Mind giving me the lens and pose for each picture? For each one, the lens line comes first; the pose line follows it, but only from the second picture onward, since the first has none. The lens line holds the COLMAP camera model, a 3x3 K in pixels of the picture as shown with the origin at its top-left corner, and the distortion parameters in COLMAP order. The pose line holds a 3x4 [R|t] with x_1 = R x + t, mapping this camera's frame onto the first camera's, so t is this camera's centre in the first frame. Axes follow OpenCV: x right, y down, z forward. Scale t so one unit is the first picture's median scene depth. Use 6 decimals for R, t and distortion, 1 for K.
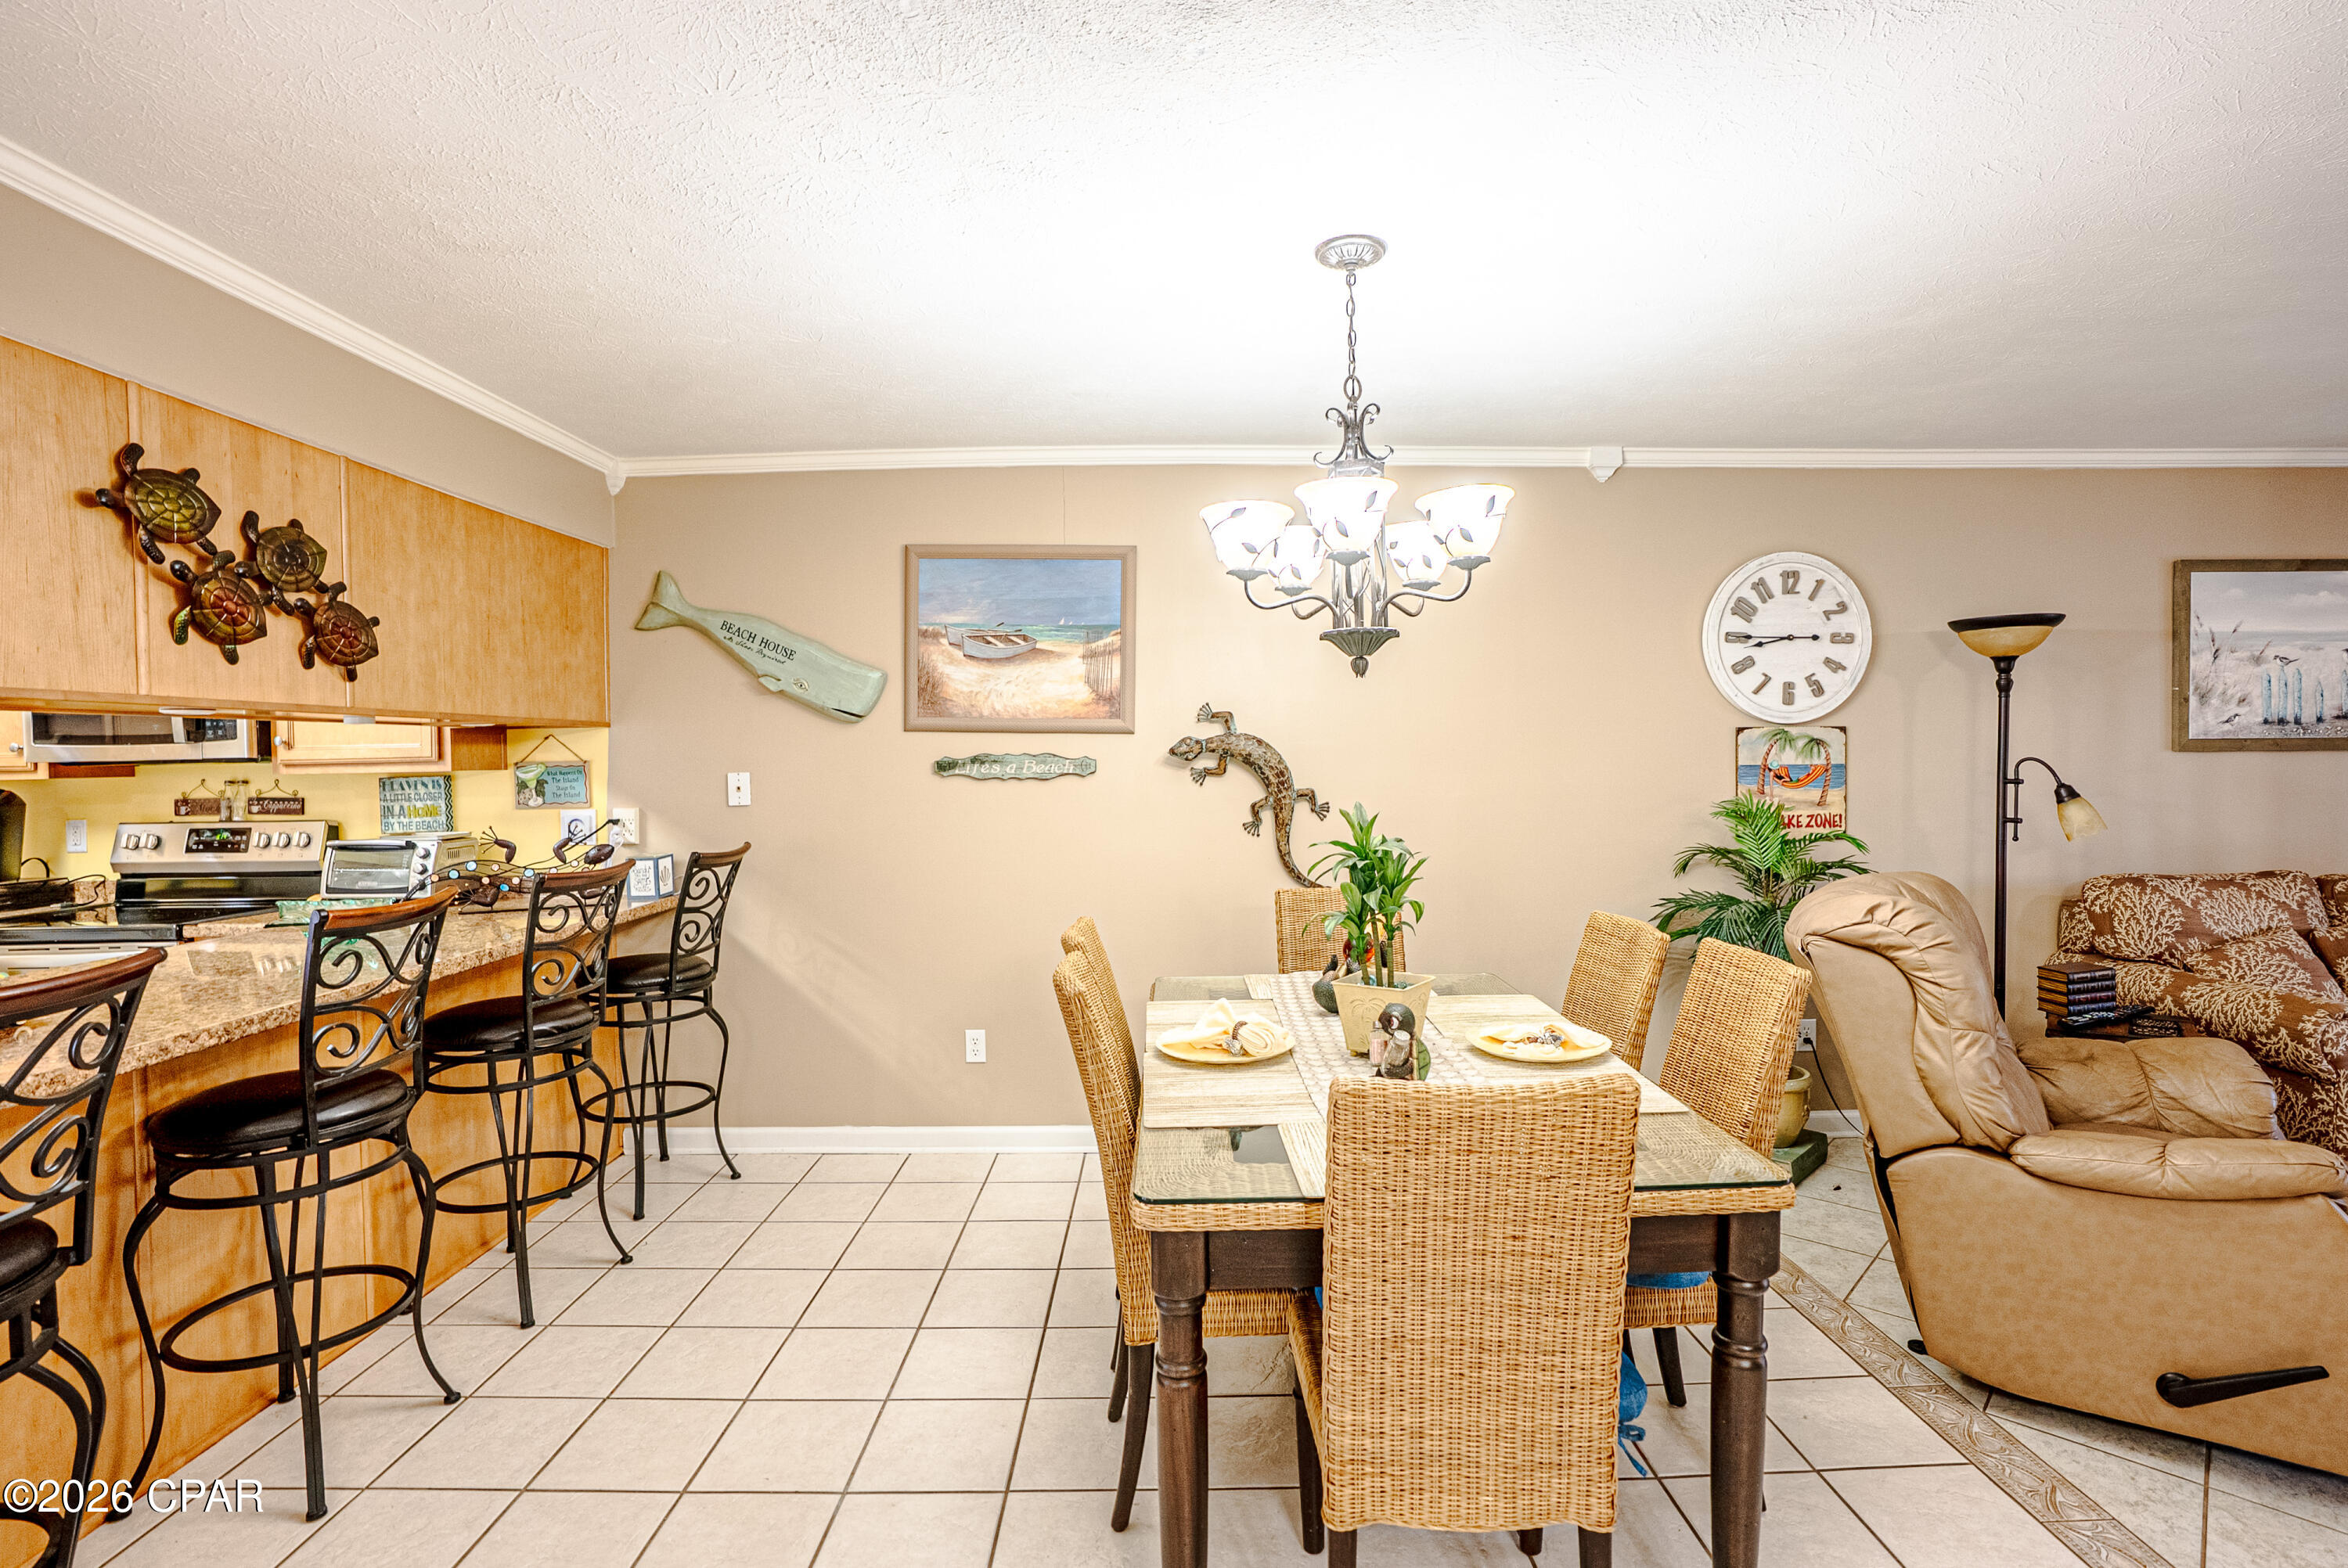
lens RADIAL K [[1103.6, 0, 1185.5], [0, 1103.6, 776.3], [0, 0, 1]] dist [-0.072055, 0.026154]
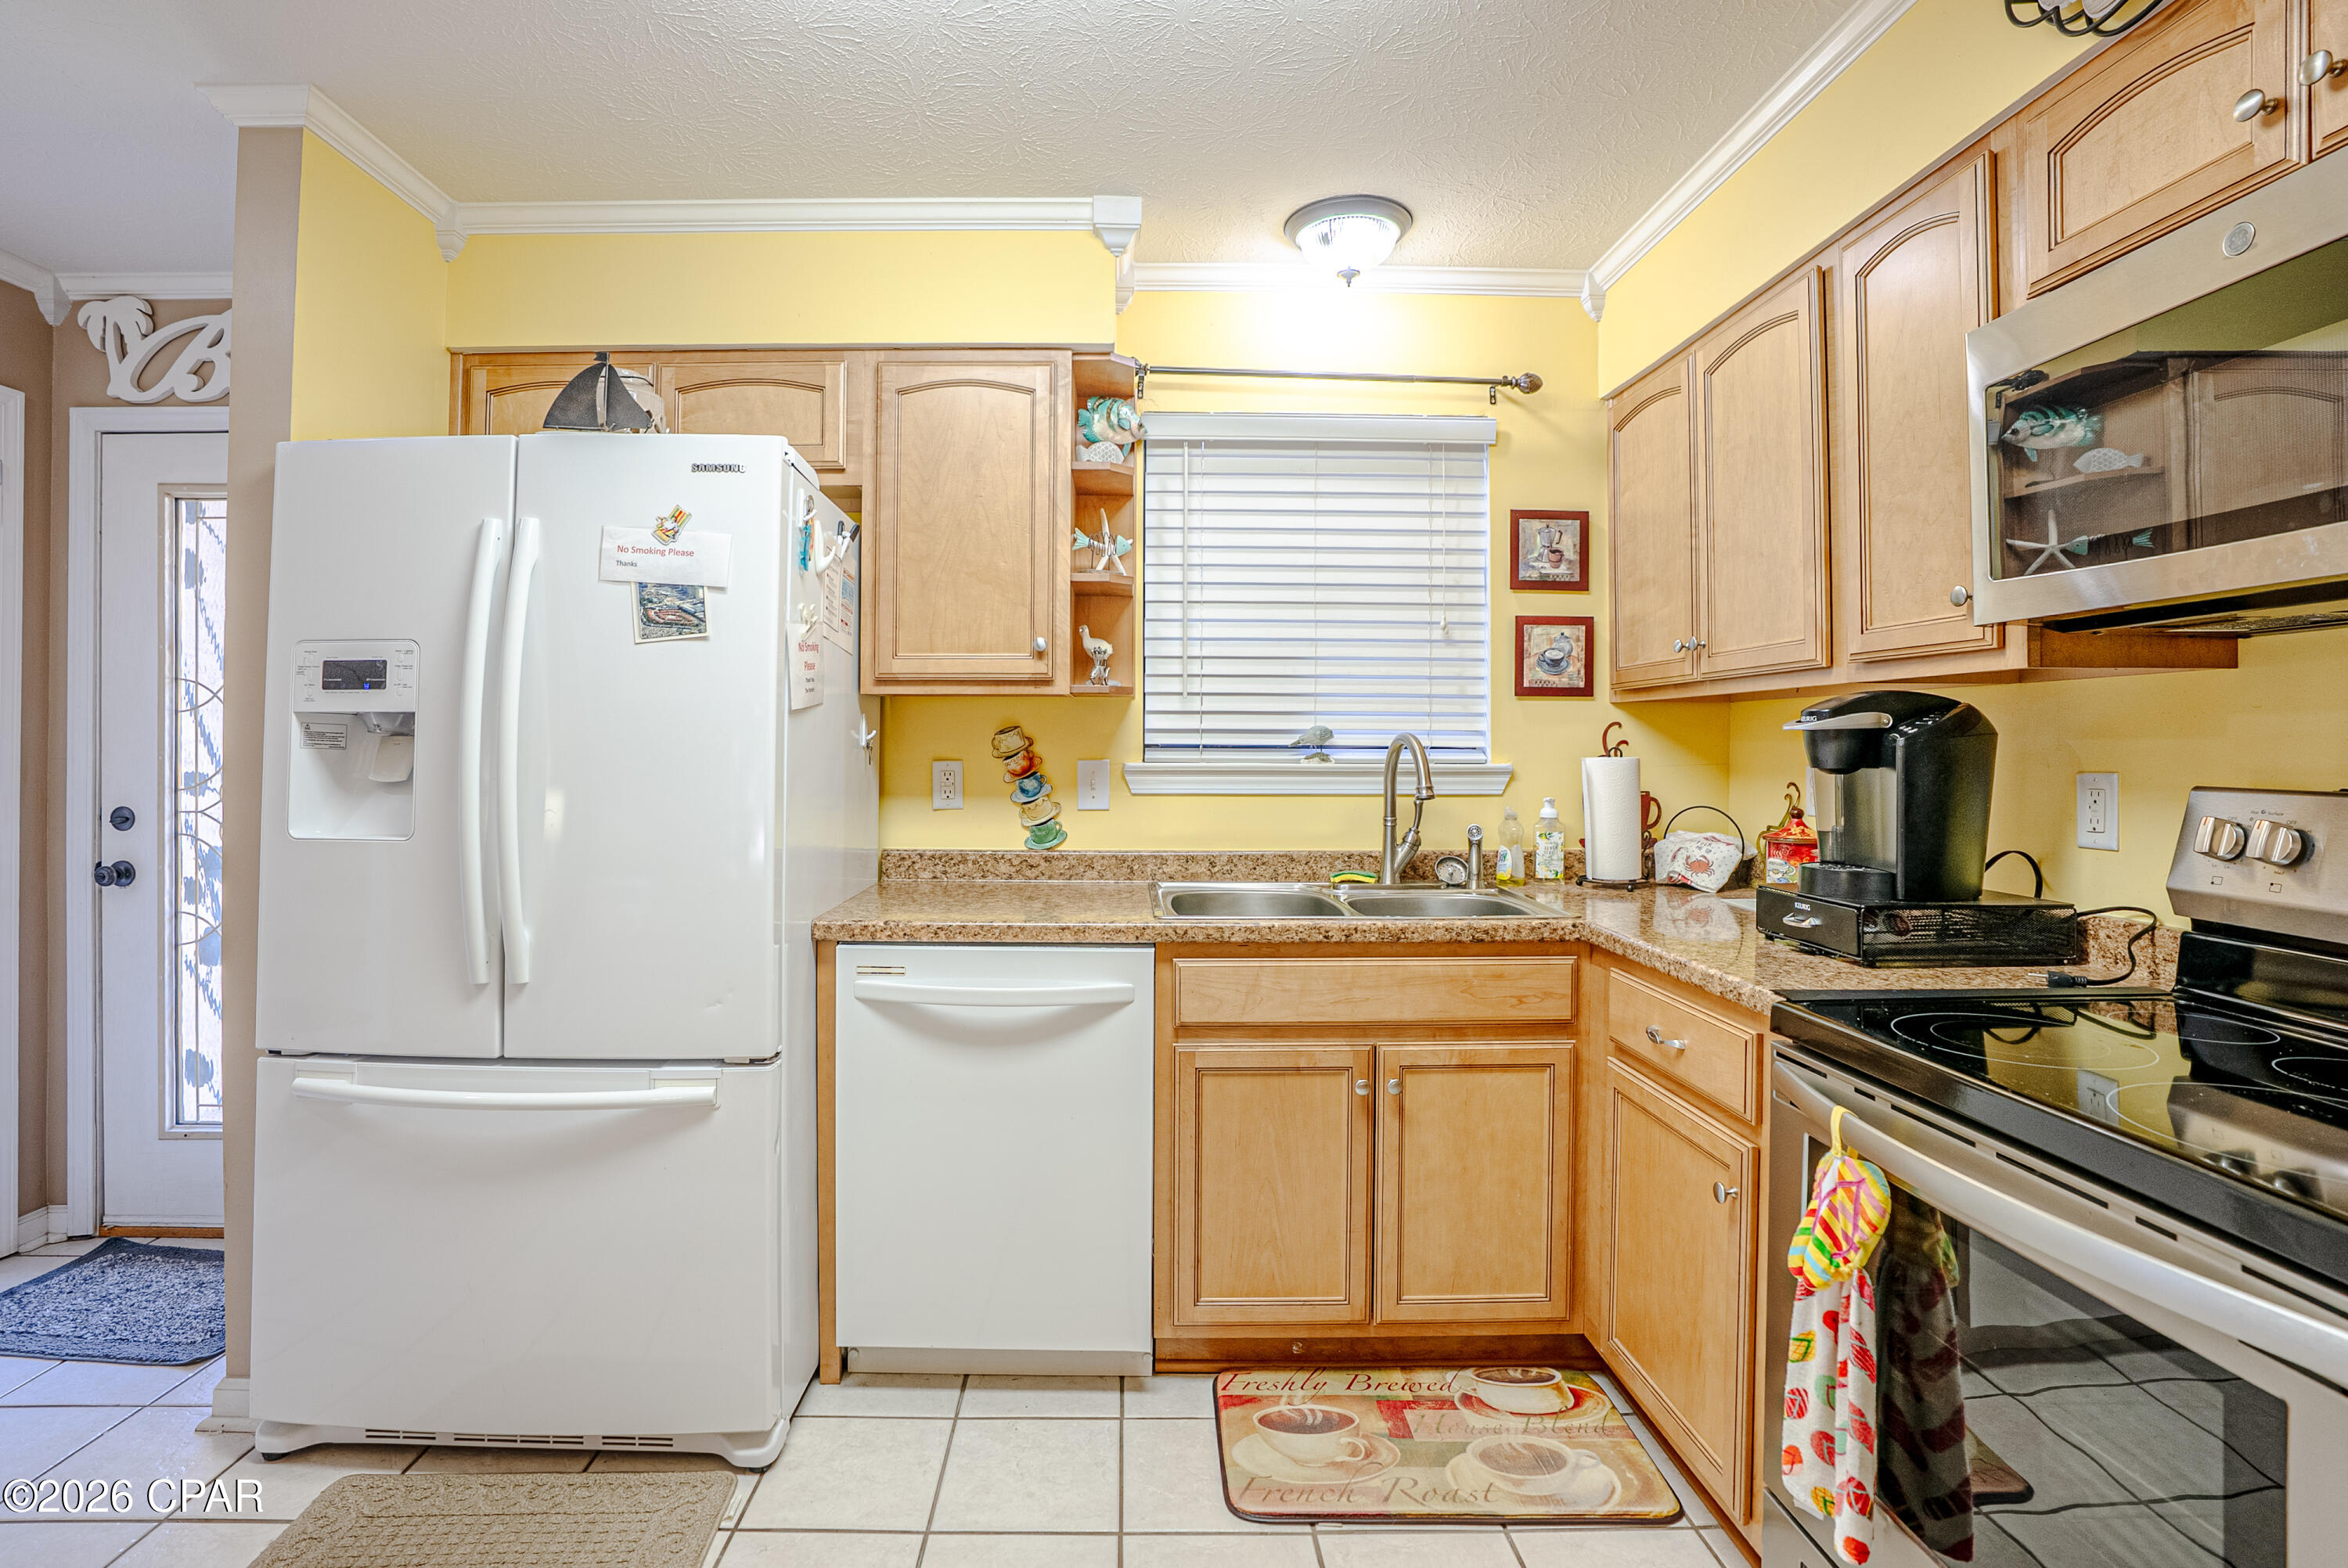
lens RADIAL K [[1135.7, 0, 1131.4], [0, 1135.7, 741.7], [0, 0, 1]] dist [-0.074216, 0.027912]
pose [[0.004329, 0.016722, -0.999851, -0.637066], [-0.017767, 0.999704, 0.016642, 0.029195], [0.999833, 0.017692, 0.004625, 0.627332]]
